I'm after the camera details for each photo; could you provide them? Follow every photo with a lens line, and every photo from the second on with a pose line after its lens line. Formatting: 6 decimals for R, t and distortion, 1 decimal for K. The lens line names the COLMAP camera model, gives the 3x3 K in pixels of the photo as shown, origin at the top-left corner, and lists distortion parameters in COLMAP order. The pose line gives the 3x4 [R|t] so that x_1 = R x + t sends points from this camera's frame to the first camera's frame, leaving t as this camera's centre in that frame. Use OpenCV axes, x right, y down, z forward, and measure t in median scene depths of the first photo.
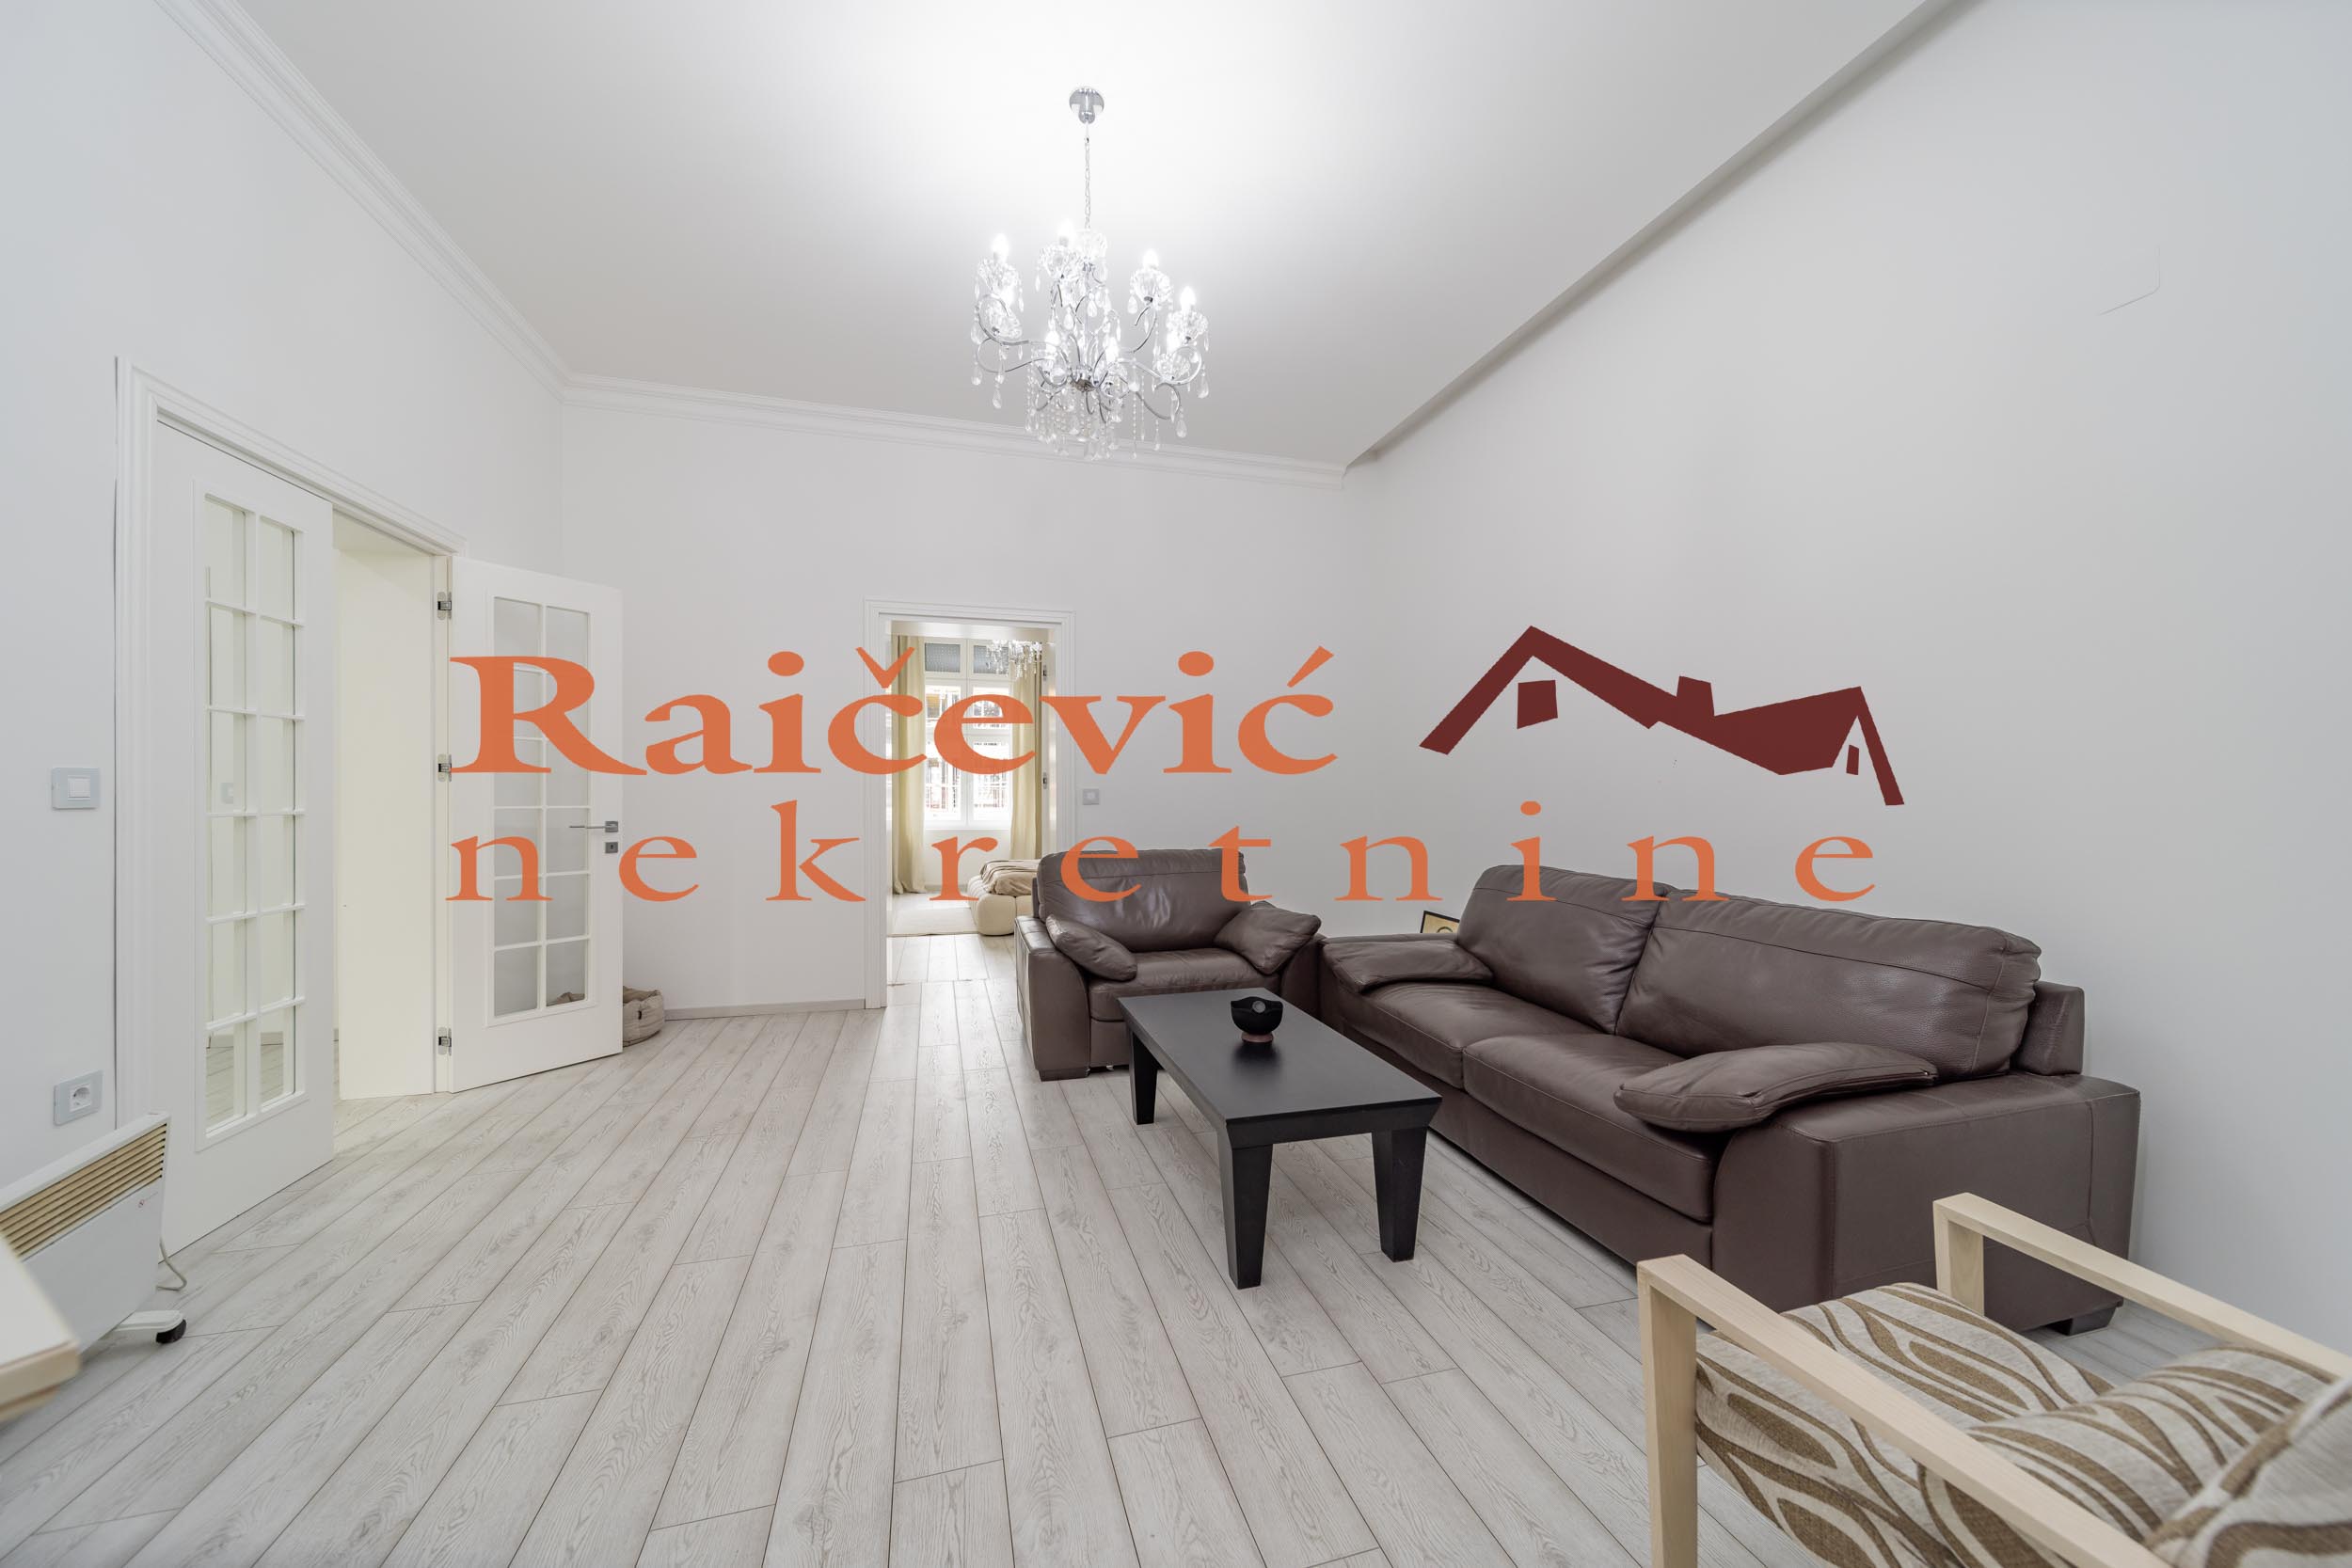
lens RADIAL K [[825.6, 0, 1166.9], [0, 825.6, 790.6], [0, 0, 1]] dist [0.001084, -0.000040]
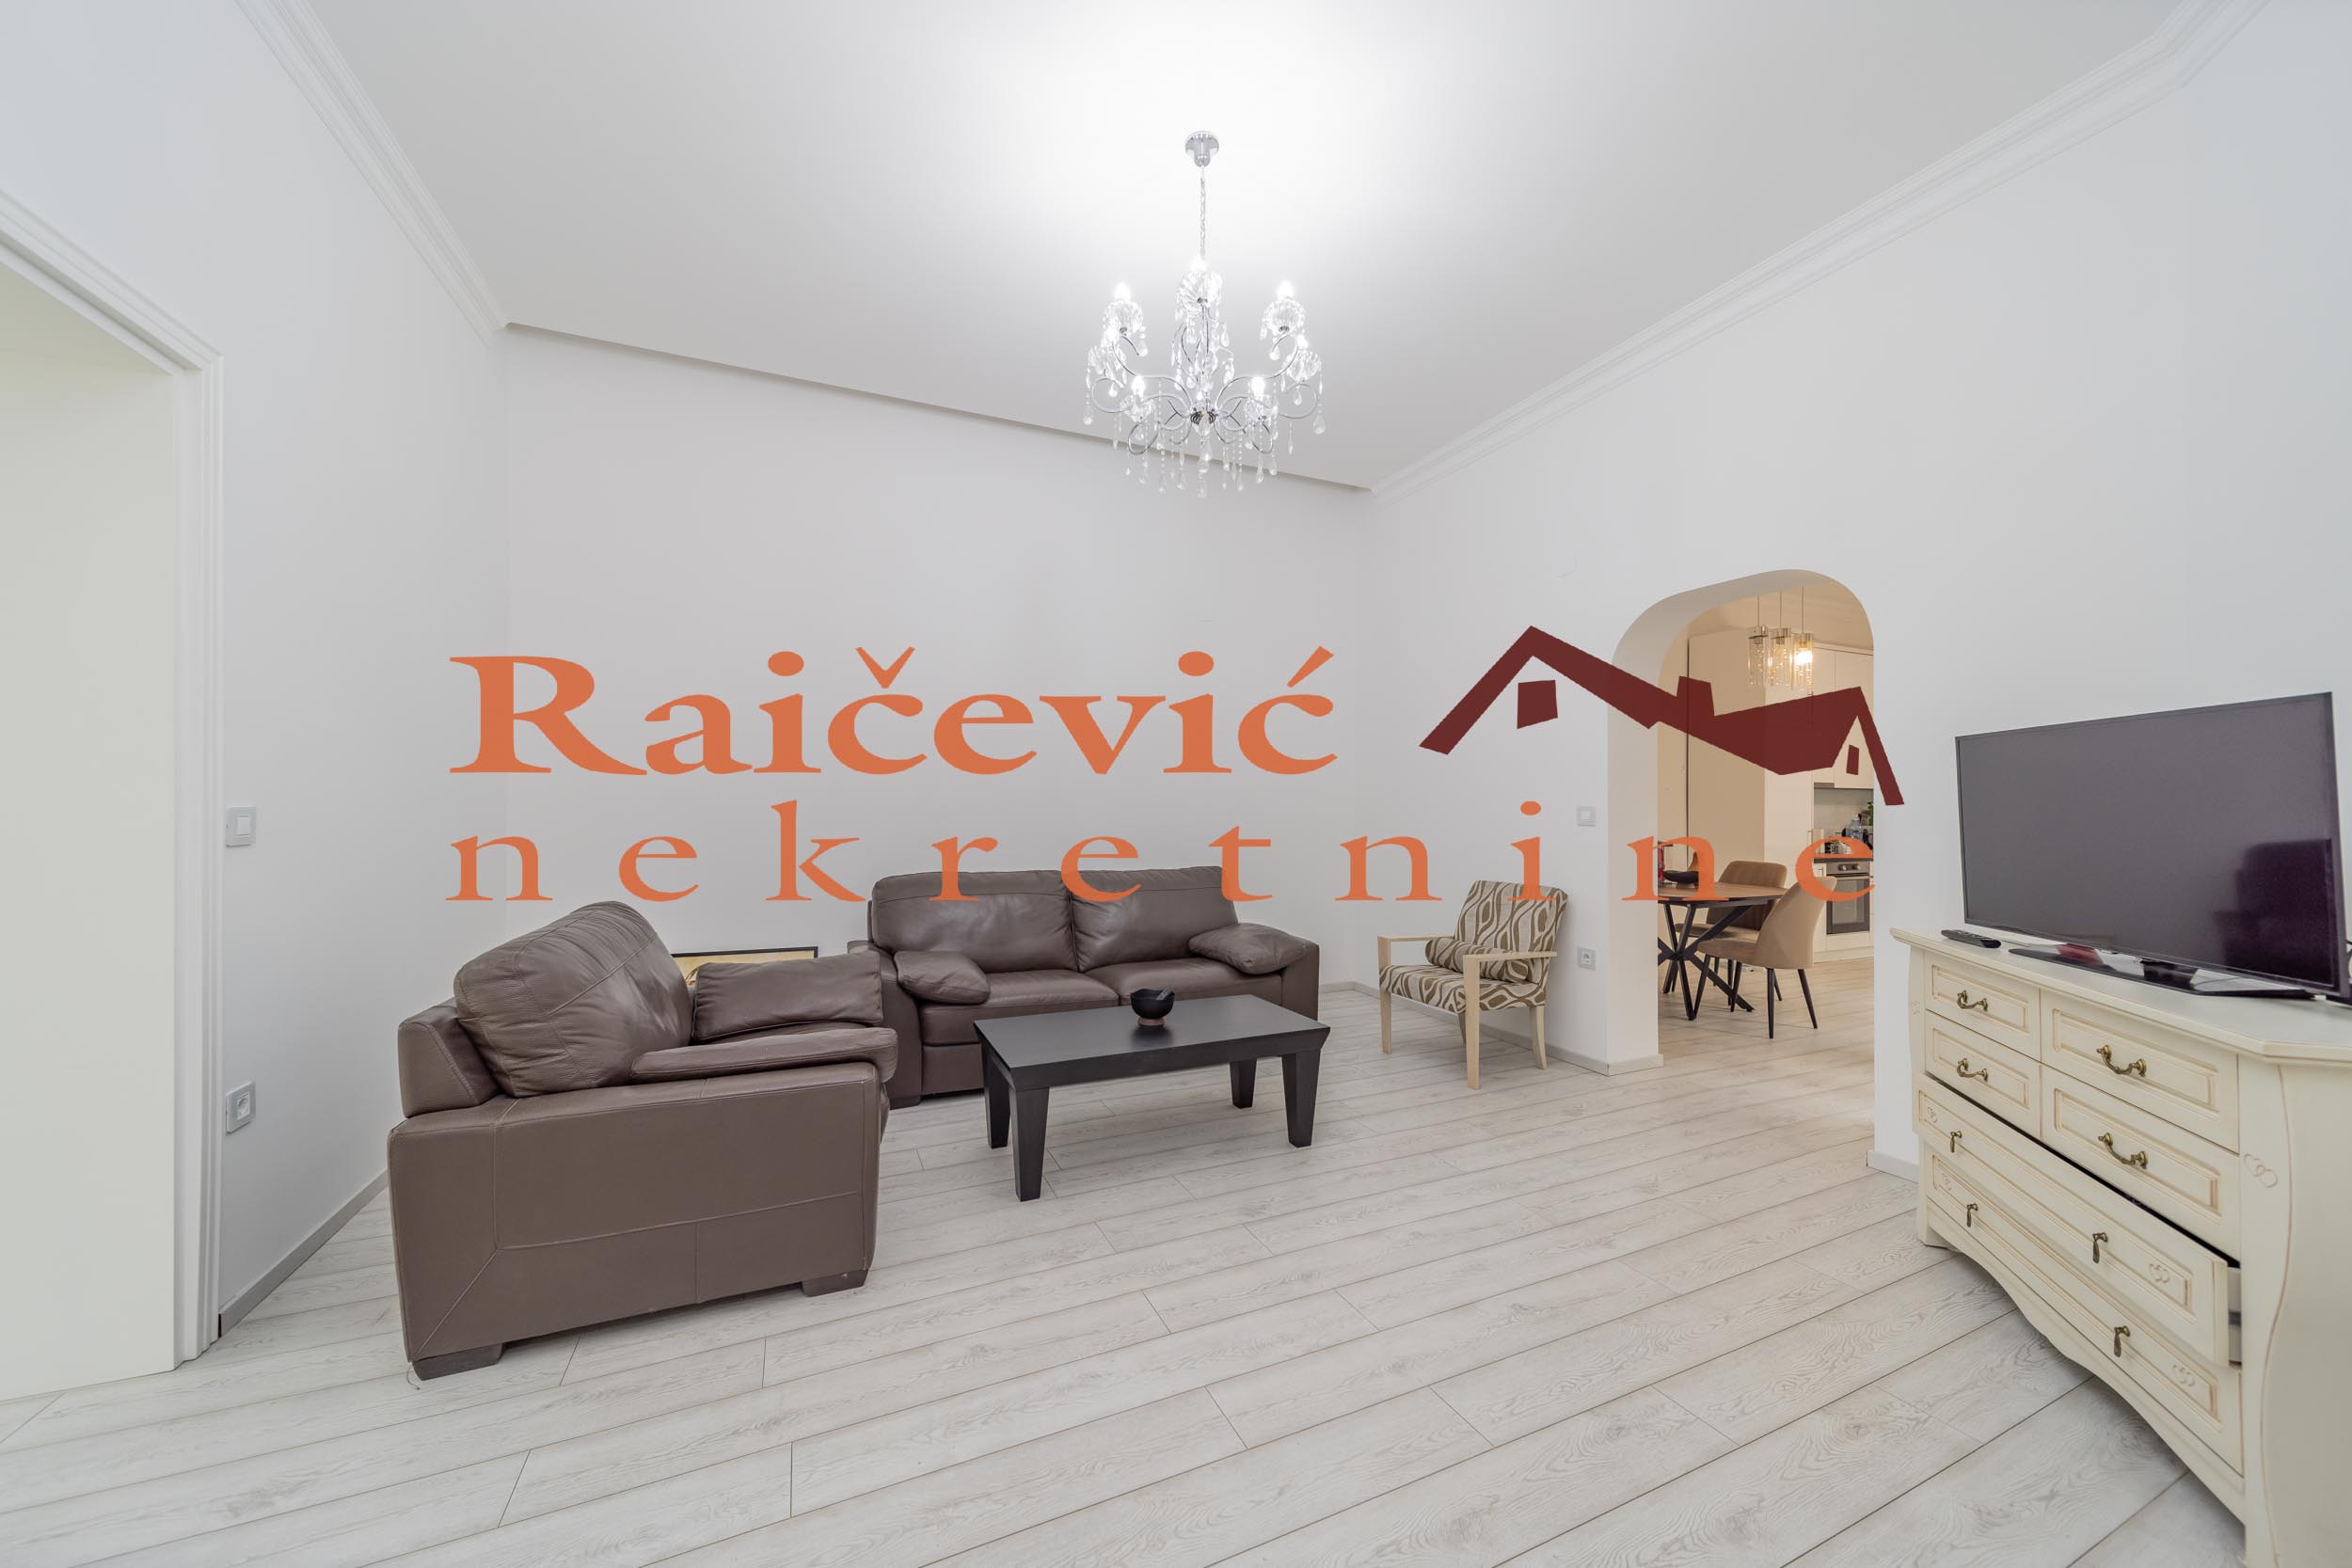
lens RADIAL K [[825.6, 0, 1179.5], [0, 825.6, 798.7], [0, 0, 1]] dist [0.001084, -0.000040]
pose [[-0.149975, 0.004682, 0.988679, -1.192529], [-0.001026, 0.999988, -0.004891, -0.017303], [-0.988689, -0.001748, -0.149969, 1.277093]]
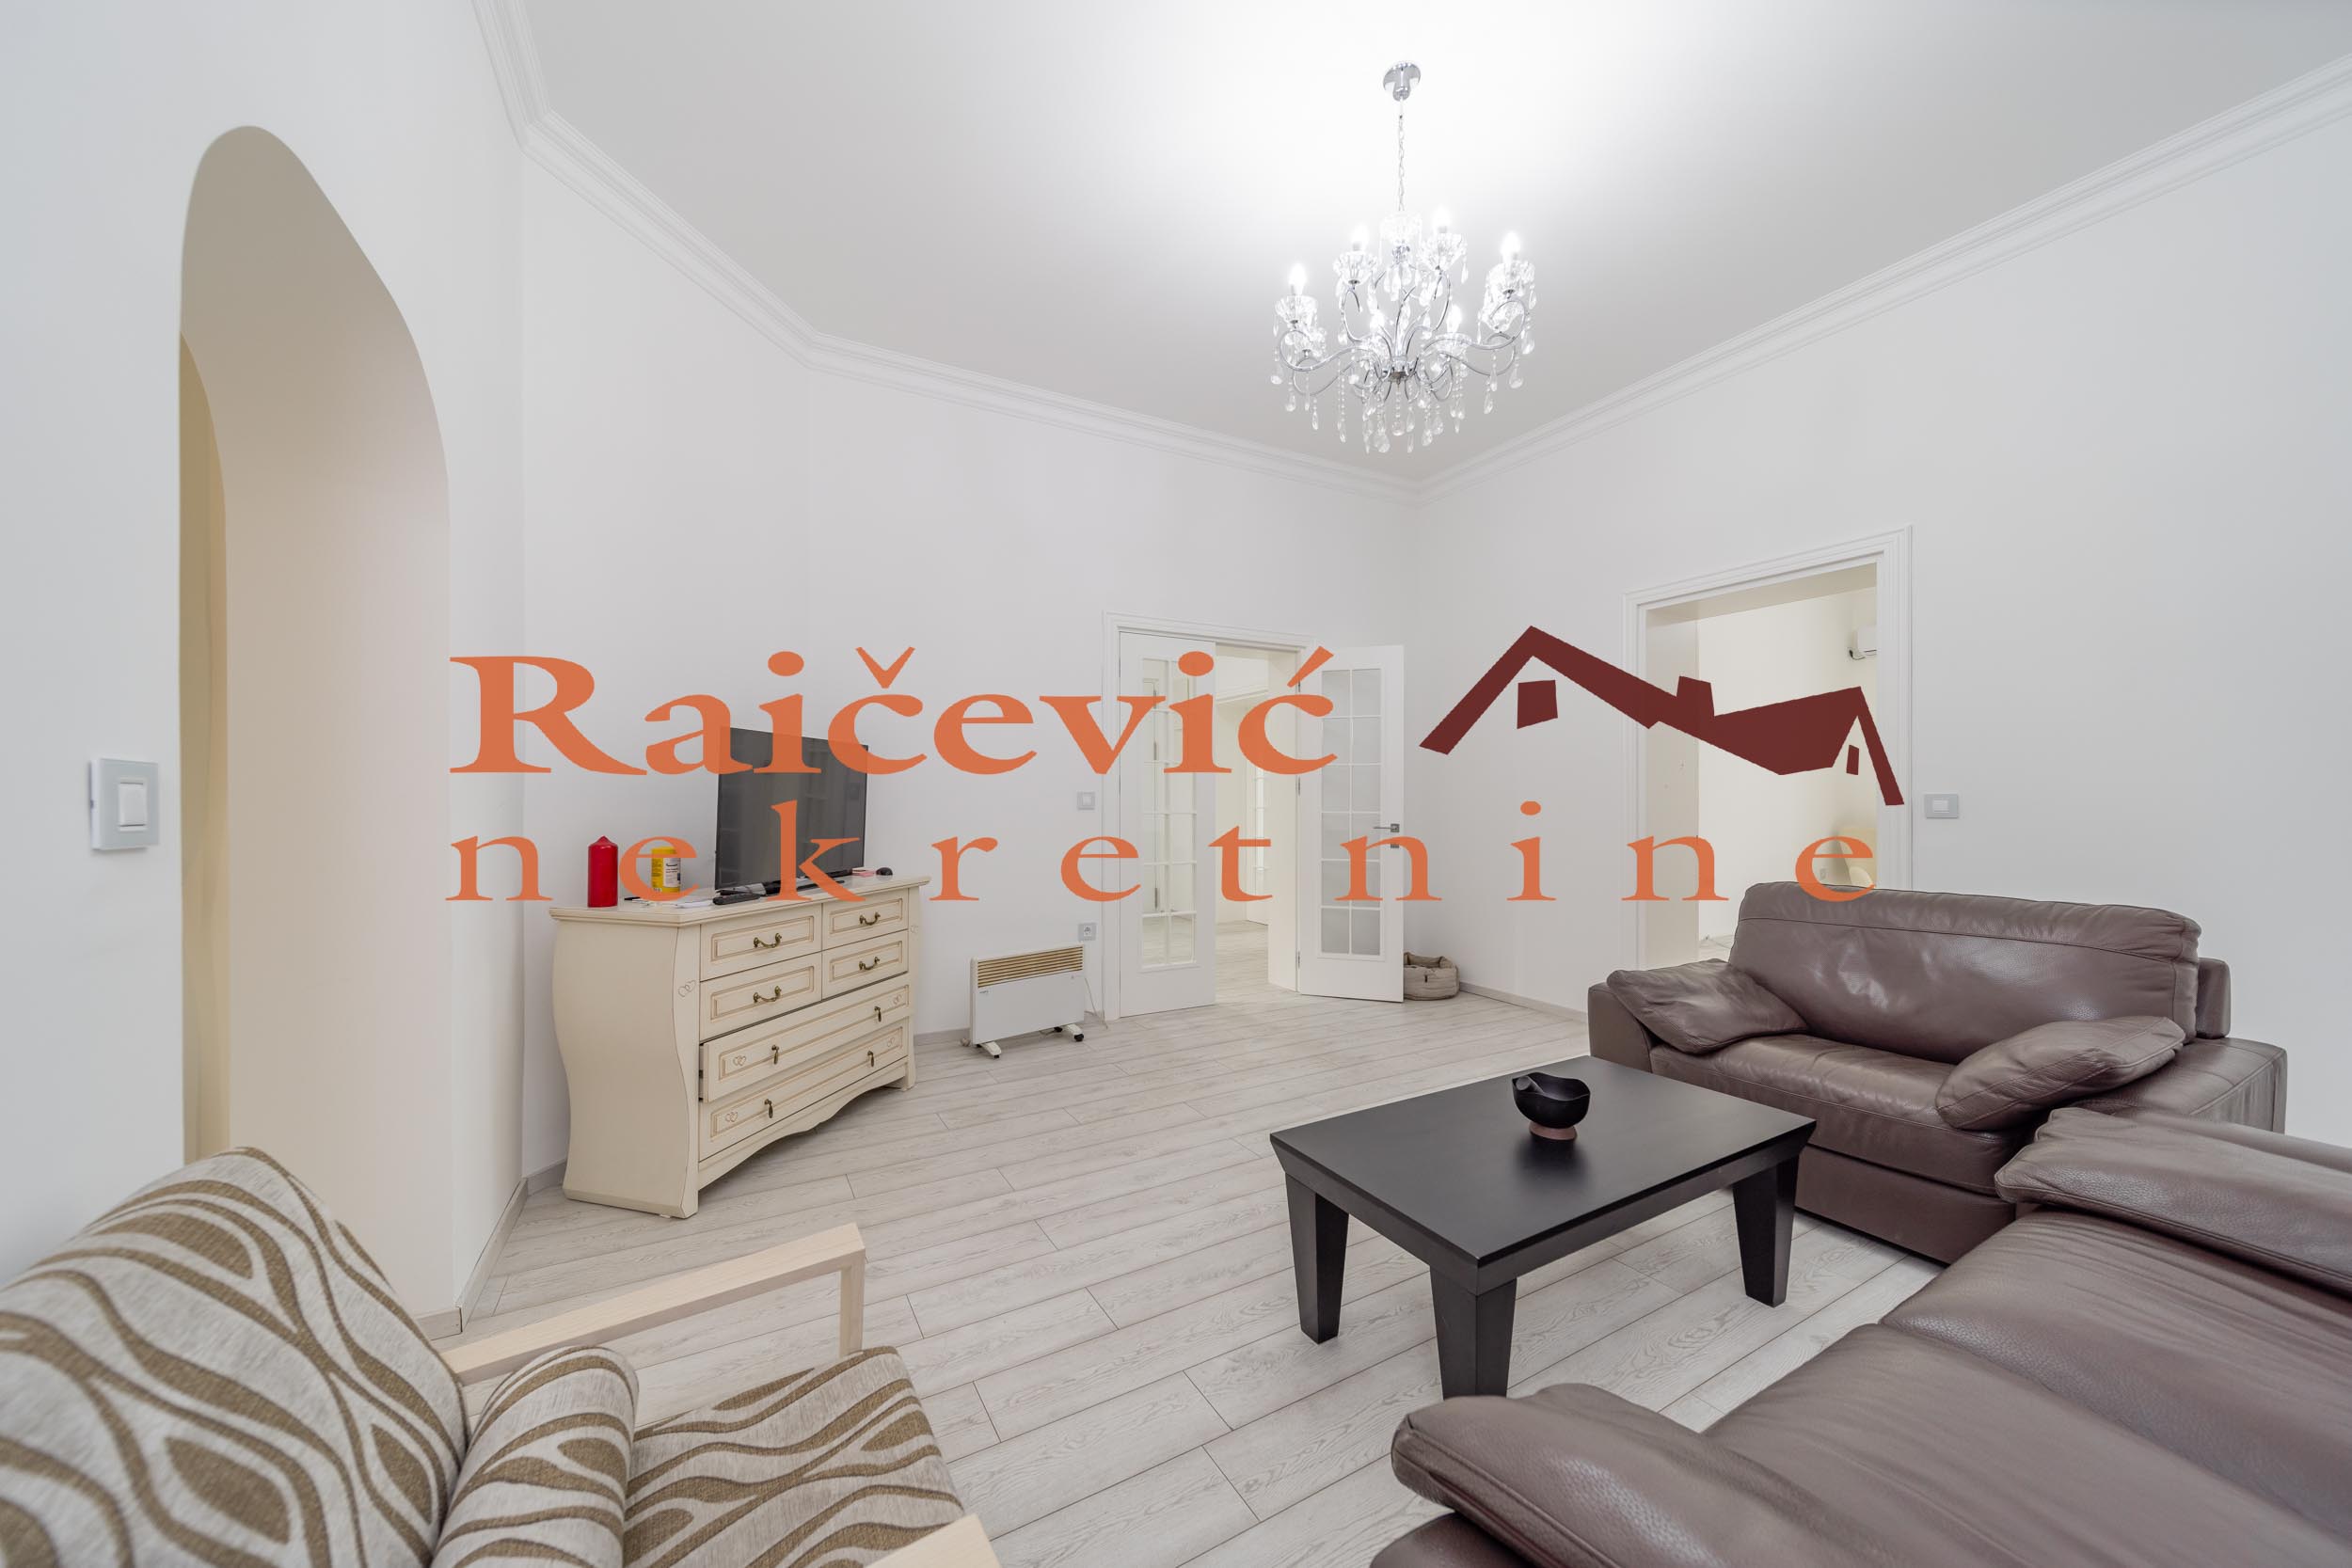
lens RADIAL K [[825.6, 0, 1170.8], [0, 825.6, 791.7], [0, 0, 1]] dist [0.001084, -0.000040]
pose [[0.233256, -0.013995, -0.972315, 0.849977], [0.002391, 0.999902, -0.013819, 0.004790], [0.972412, 0.000898, 0.233266, 0.555666]]
